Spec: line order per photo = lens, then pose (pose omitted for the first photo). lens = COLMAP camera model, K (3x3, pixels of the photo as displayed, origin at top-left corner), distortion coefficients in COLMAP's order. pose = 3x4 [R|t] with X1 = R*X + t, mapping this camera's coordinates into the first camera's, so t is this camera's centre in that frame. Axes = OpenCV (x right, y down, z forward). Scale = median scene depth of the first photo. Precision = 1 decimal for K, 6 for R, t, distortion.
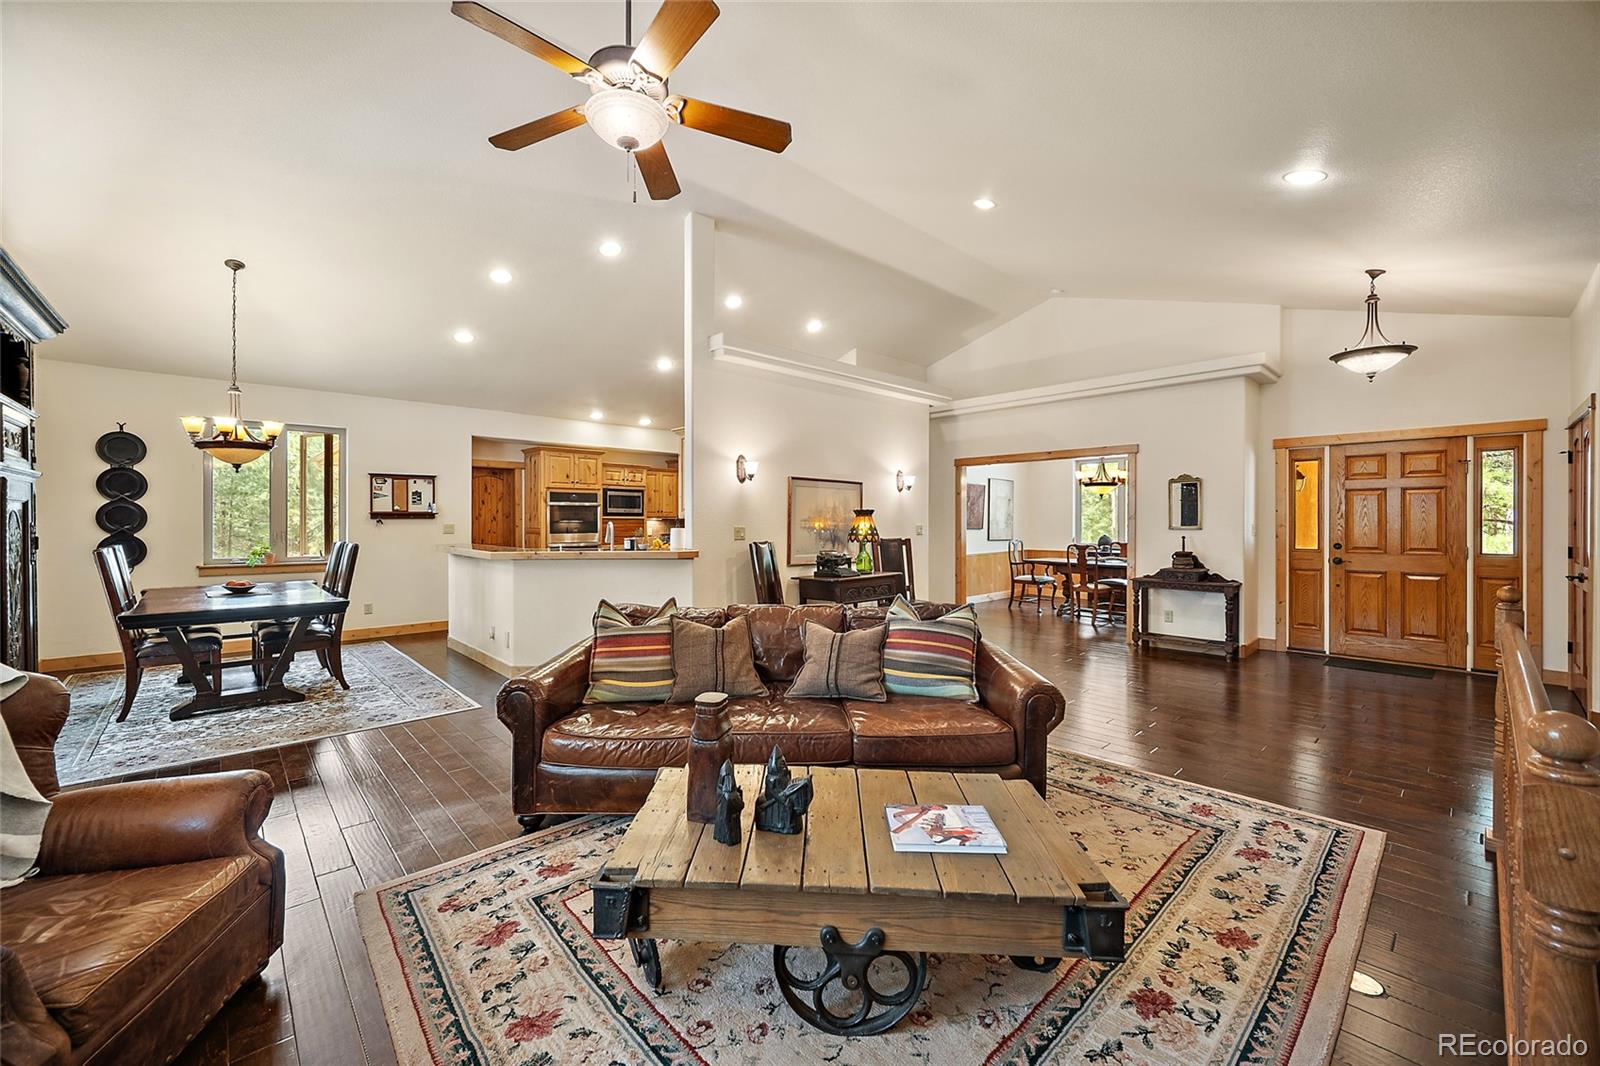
lens RADIAL K [[637.0, 0, 798.4], [0, 637.0, 525.7], [0, 0, 1]] dist [-0.000931, 0.000252]
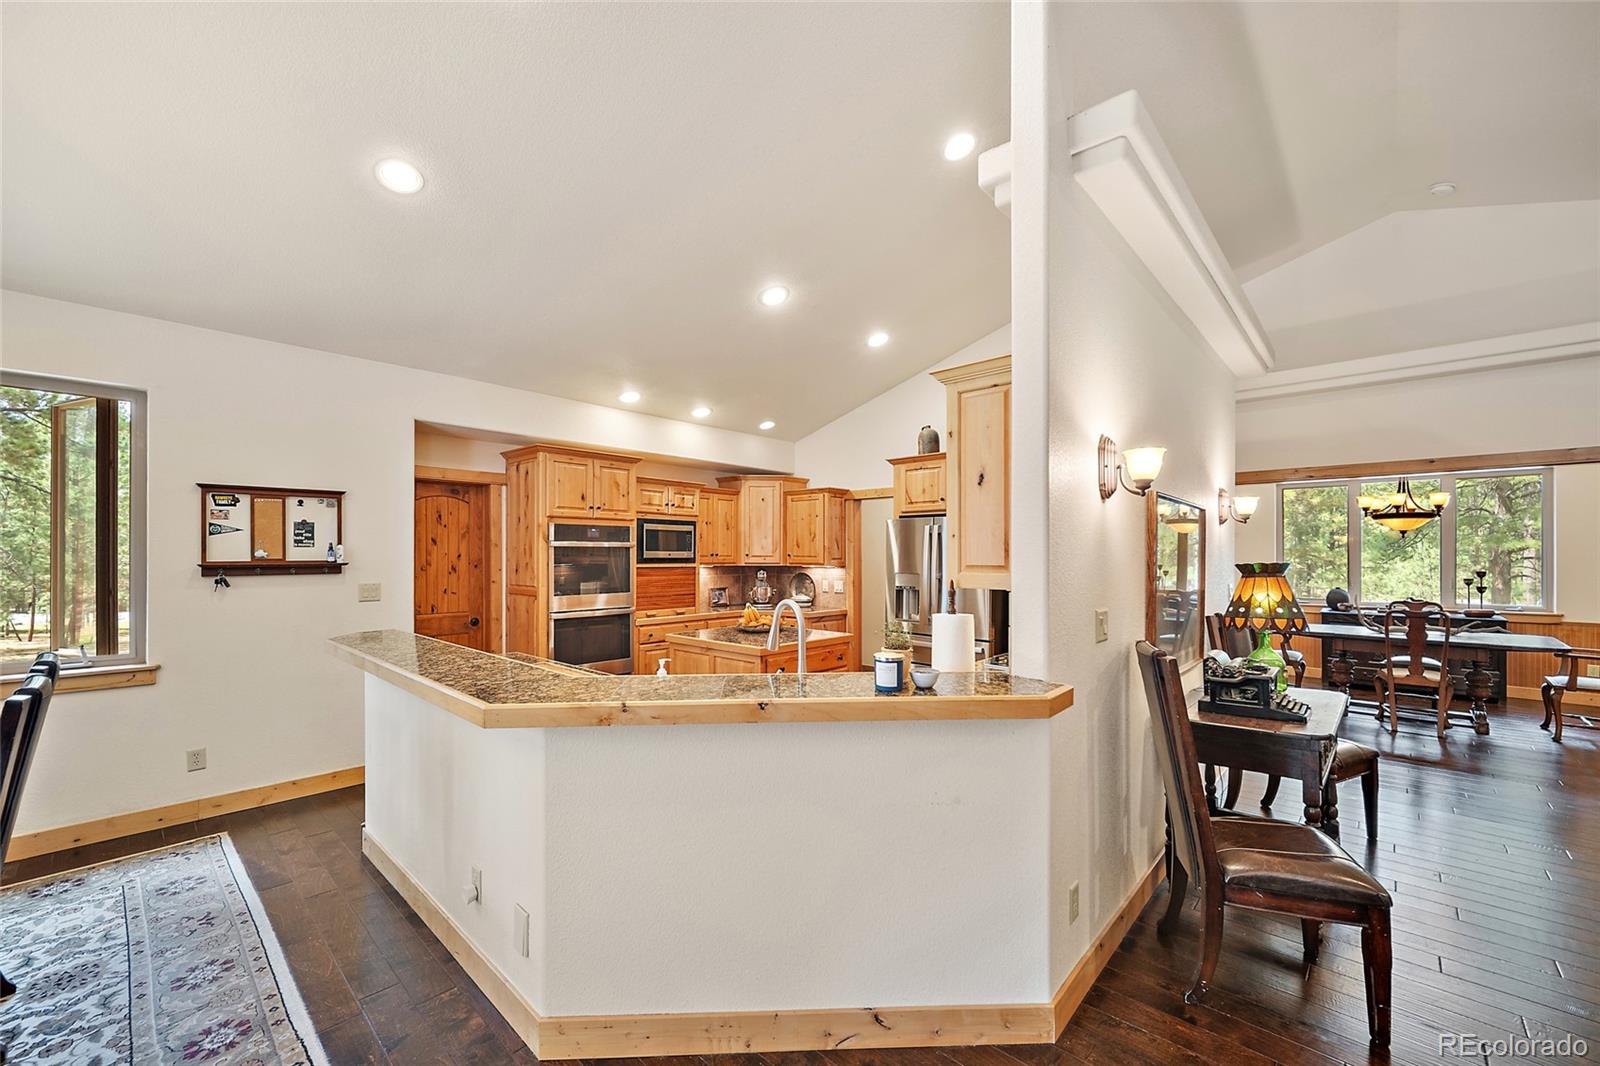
lens RADIAL K [[637.0, 0, 795.7], [0, 637.0, 556.6], [0, 0, 1]] dist [-0.000931, 0.000252]
pose [[0.997451, 0.000557, 0.071354, -0.250834], [-0.000260, 0.999991, -0.004171, -0.024579], [-0.071355, 0.004141, 0.997442, 0.480571]]
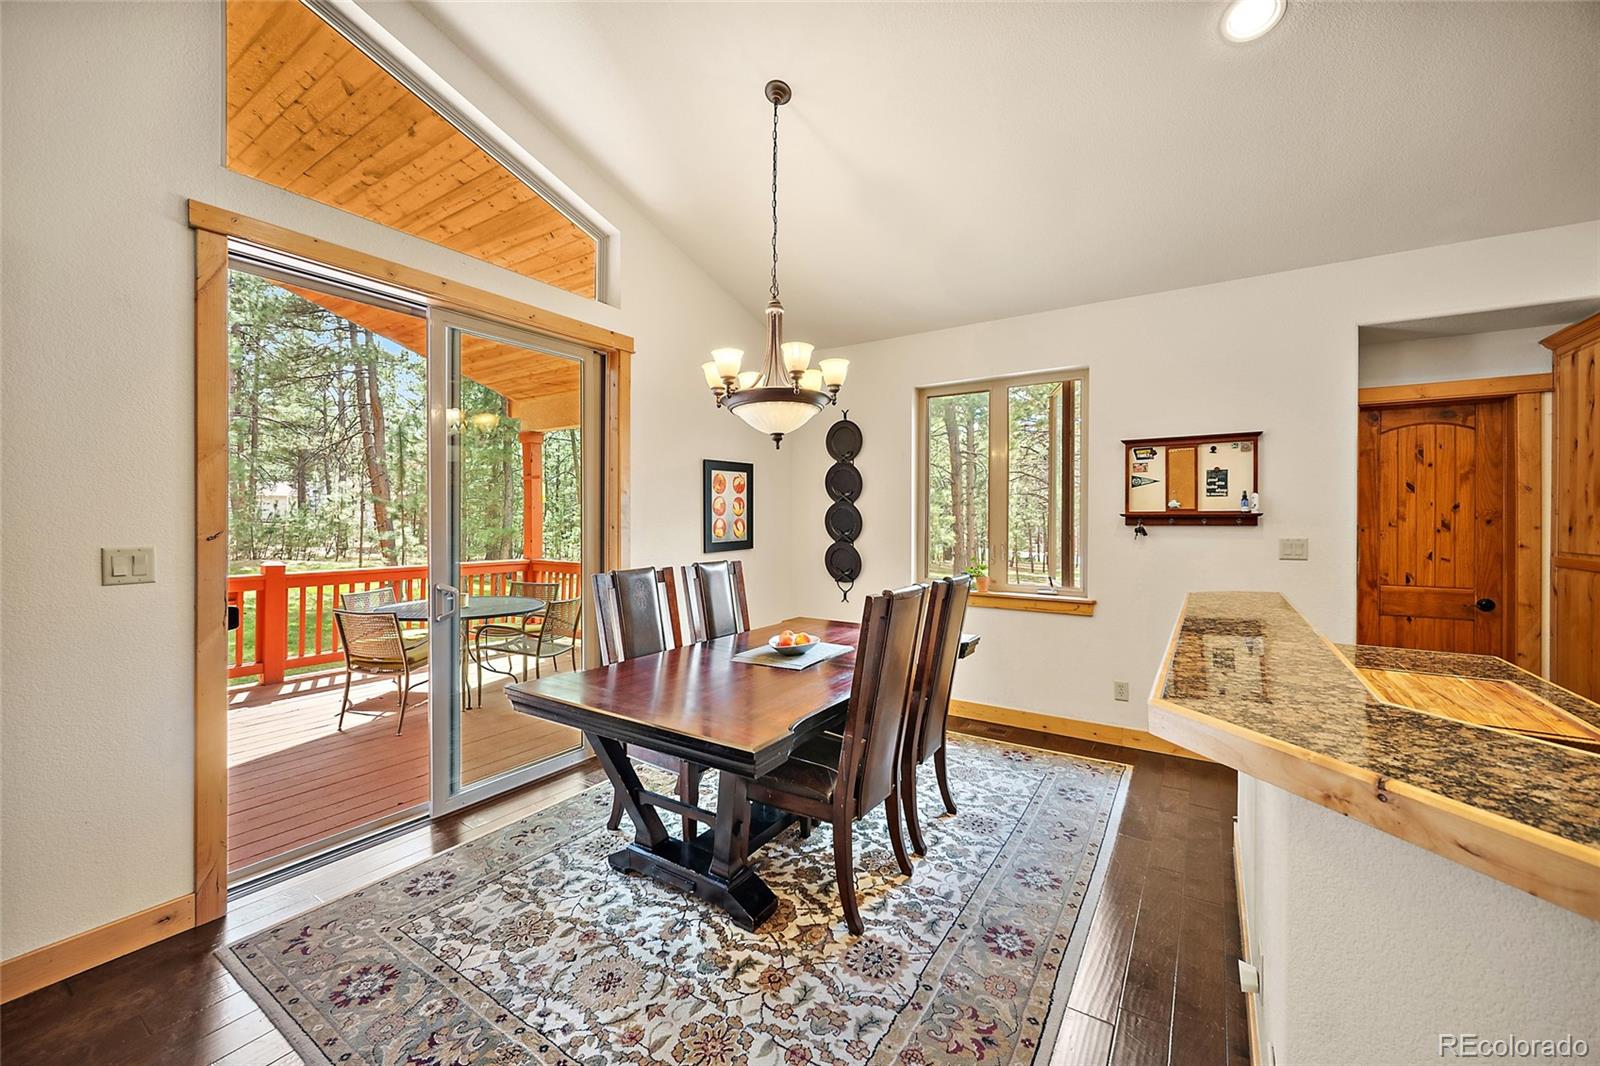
lens RADIAL K [[637.0, 0, 785.9], [0, 637.0, 517.2], [0, 0, 1]] dist [-0.000931, 0.000252]
pose [[0.228038, 0.001481, -0.973651, -0.213767], [-0.009600, 0.999954, -0.000727, -0.014541], [0.973605, 0.009513, 0.228042, 0.602417]]
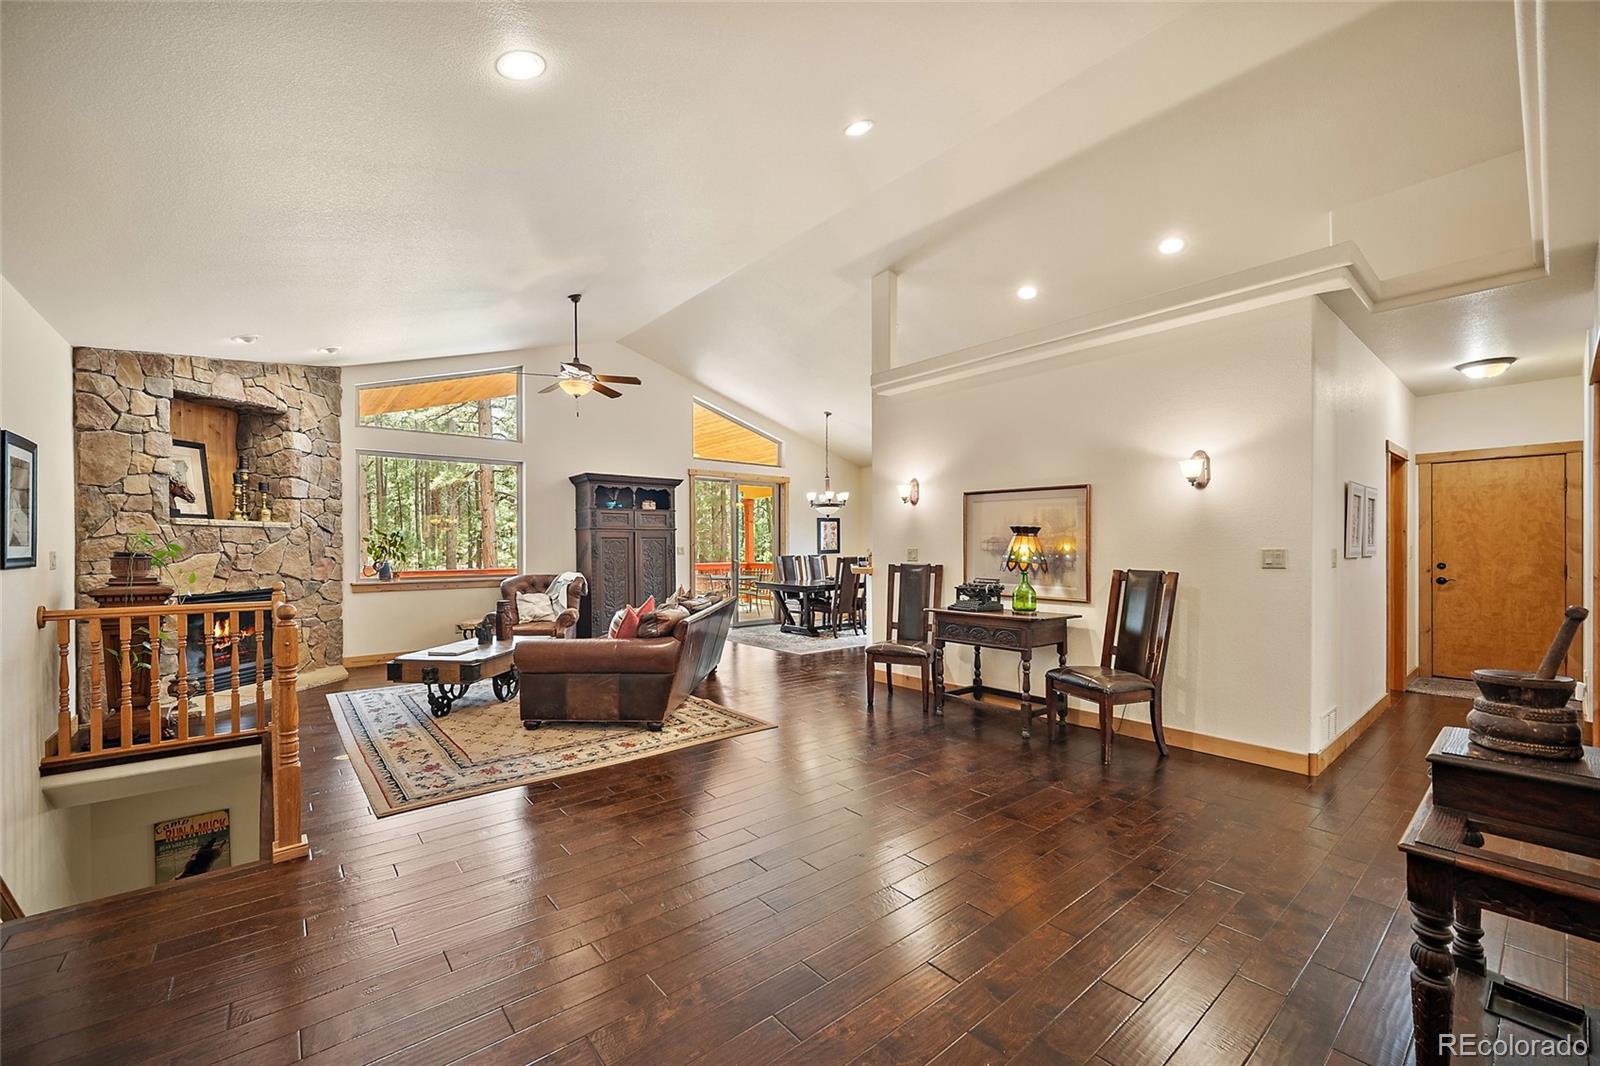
lens RADIAL K [[637.0, 0, 770.6], [0, 637.0, 546.5], [0, 0, 1]] dist [-0.000931, 0.000252]
pose [[-0.080712, 0.003681, -0.996731, 0.755835], [-0.006720, 0.999968, 0.004237, -0.003520], [0.996715, 0.007040, -0.080685, 0.676197]]
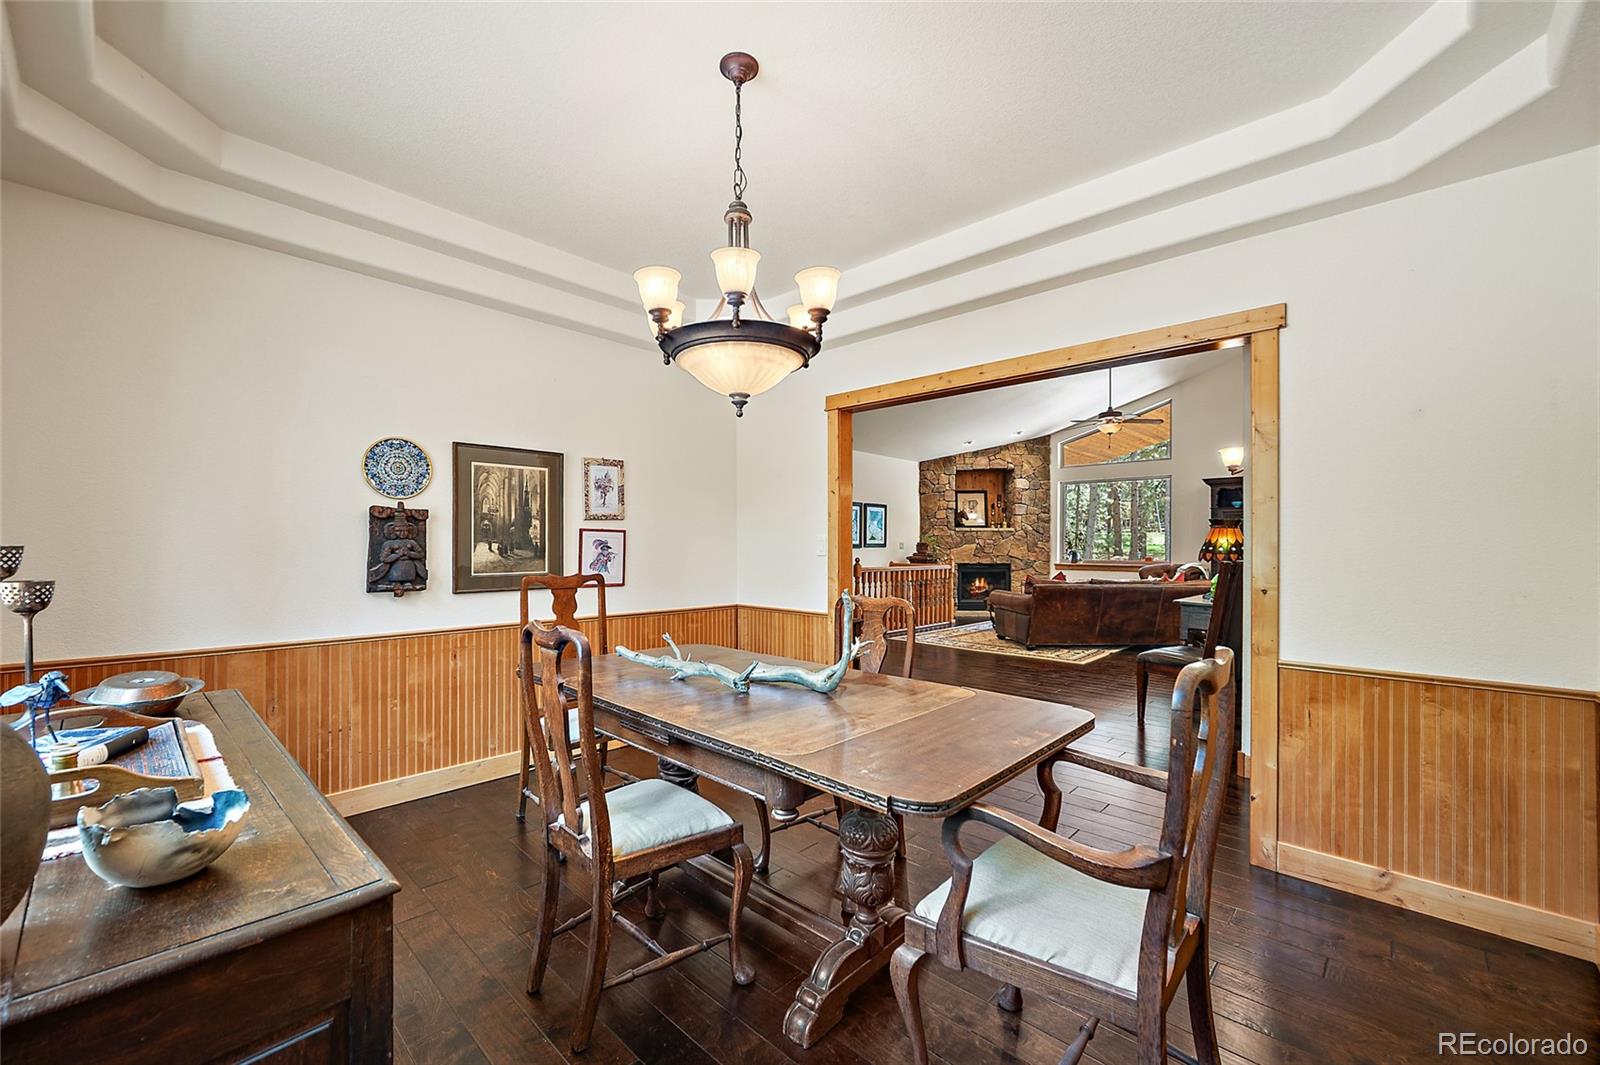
lens RADIAL K [[637.0, 0, 791.2], [0, 637.0, 546.3], [0, 0, 1]] dist [-0.000931, 0.000252]
pose [[-0.998513, -0.001197, -0.054497, 0.590912], [-0.001790, 0.999940, 0.010828, 0.001293], [0.054481, 0.010909, -0.998455, 1.538773]]
